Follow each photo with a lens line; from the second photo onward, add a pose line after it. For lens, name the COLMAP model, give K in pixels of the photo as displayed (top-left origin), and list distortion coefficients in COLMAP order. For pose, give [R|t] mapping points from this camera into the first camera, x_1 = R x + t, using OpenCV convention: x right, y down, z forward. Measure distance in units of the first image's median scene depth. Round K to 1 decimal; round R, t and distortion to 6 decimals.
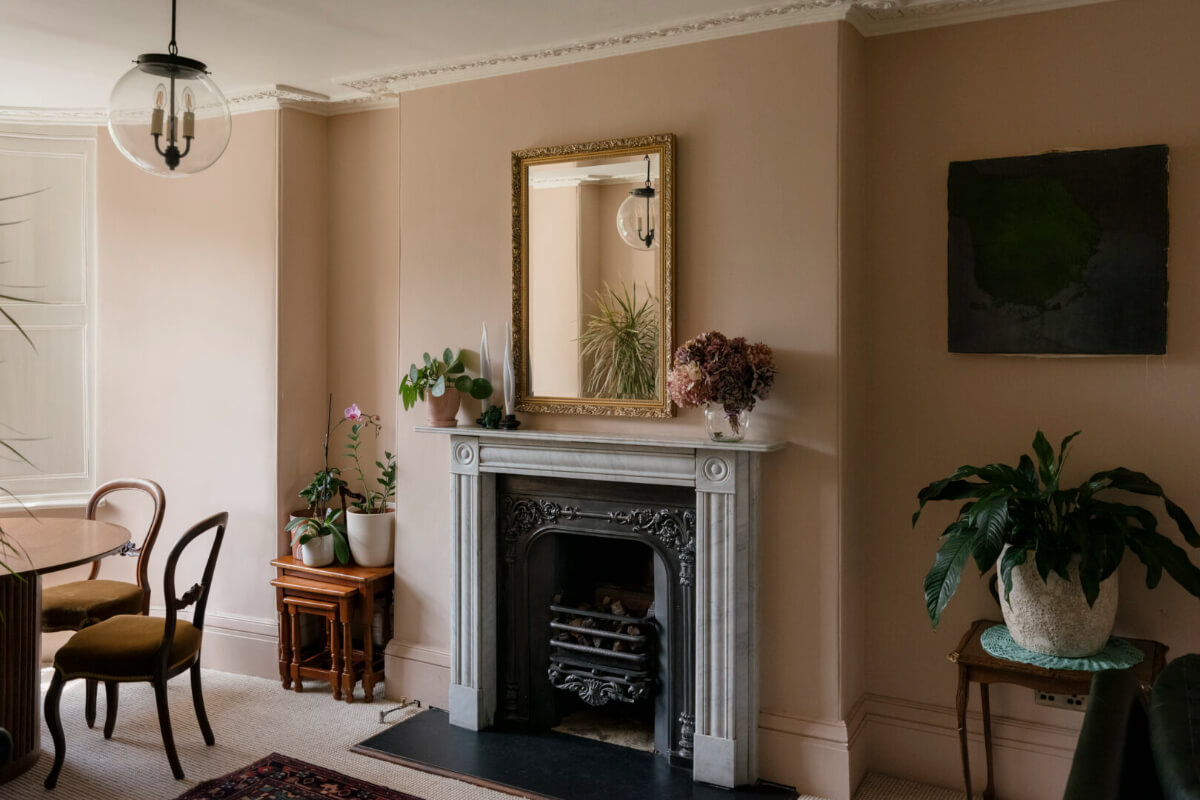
lens RADIAL K [[1017.9, 0, 599.9], [0, 1017.9, 359.5], [0, 0, 1]] dist [-0.005469, -0.004340]
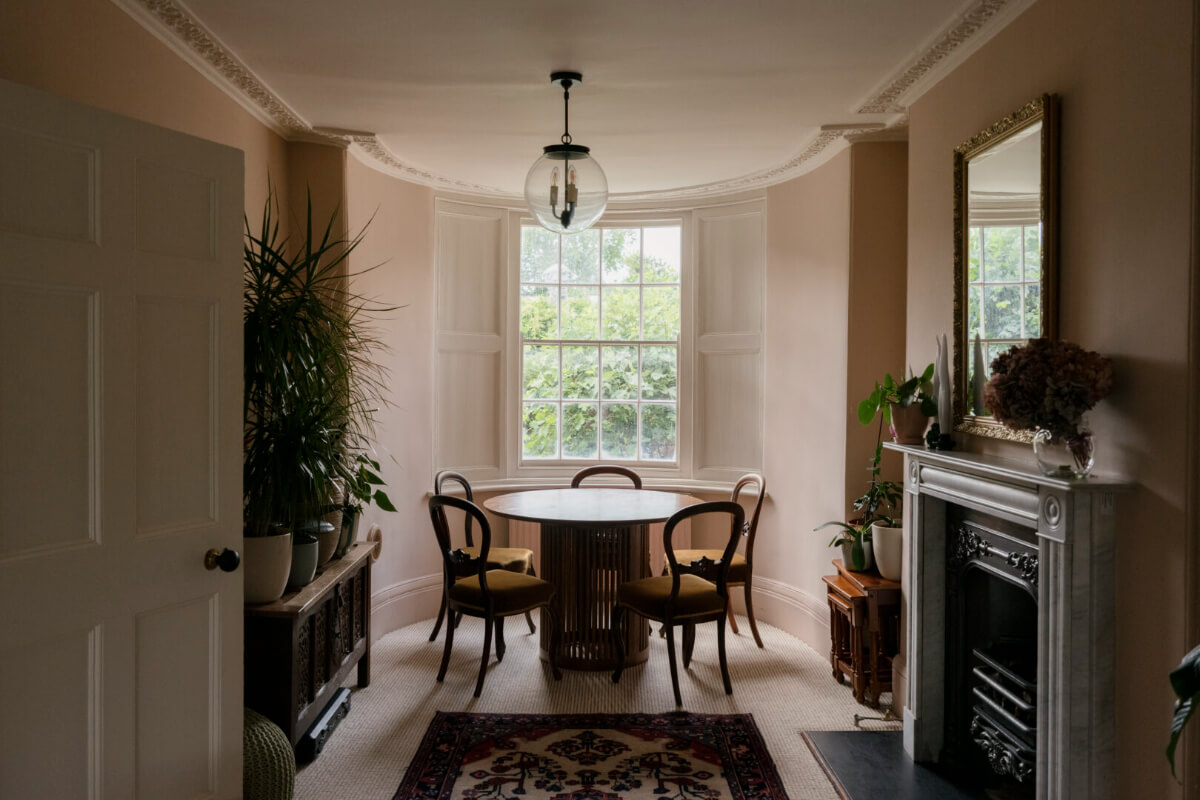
lens RADIAL K [[983.9, 0, 600.0], [0, 983.9, 400.0], [0, 0, 1]] dist [-0.017893, 0.050727]
pose [[0.511077, 0.021242, -0.859272, 0.583071], [-0.013086, 0.999771, 0.016932, 0.013514], [0.859435, 0.002591, 0.511238, 0.302947]]
